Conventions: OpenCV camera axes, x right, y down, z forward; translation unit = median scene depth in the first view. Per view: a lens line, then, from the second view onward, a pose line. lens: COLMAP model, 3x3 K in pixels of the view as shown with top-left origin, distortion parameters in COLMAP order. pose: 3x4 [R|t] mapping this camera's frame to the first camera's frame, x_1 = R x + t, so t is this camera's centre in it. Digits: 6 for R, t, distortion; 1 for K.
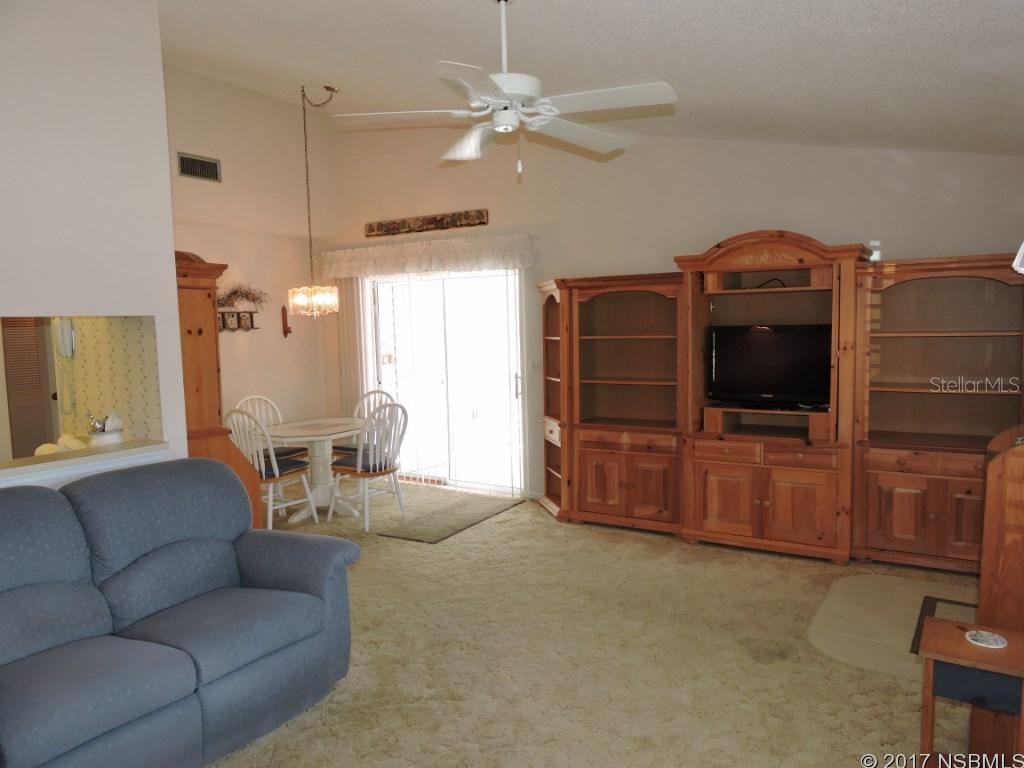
lens RADIAL K [[723.1, 0, 513.9], [0, 723.1, 386.4], [0, 0, 1]] dist [-0.005067, -0.004146]
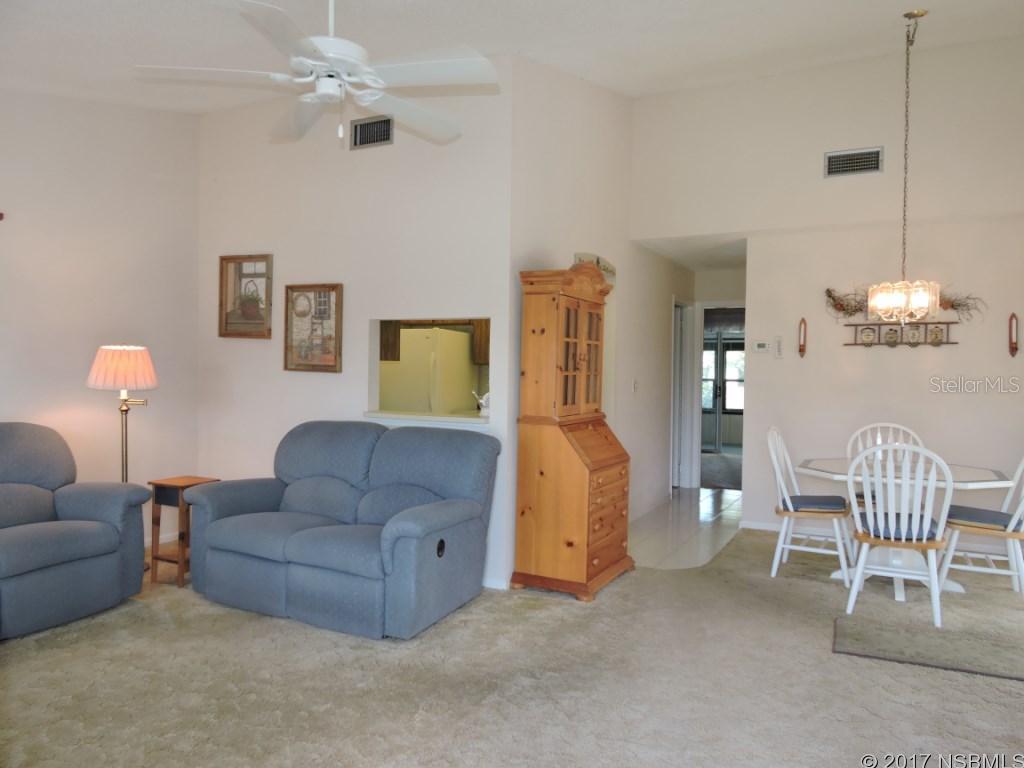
lens RADIAL K [[723.1, 0, 514.4], [0, 723.1, 380.4], [0, 0, 1]] dist [-0.005067, -0.004146]
pose [[0.097427, 0.042064, -0.994353, 0.457855], [-0.103208, 0.994147, 0.031943, -0.019930], [0.989877, 0.099513, 0.101198, 0.554198]]
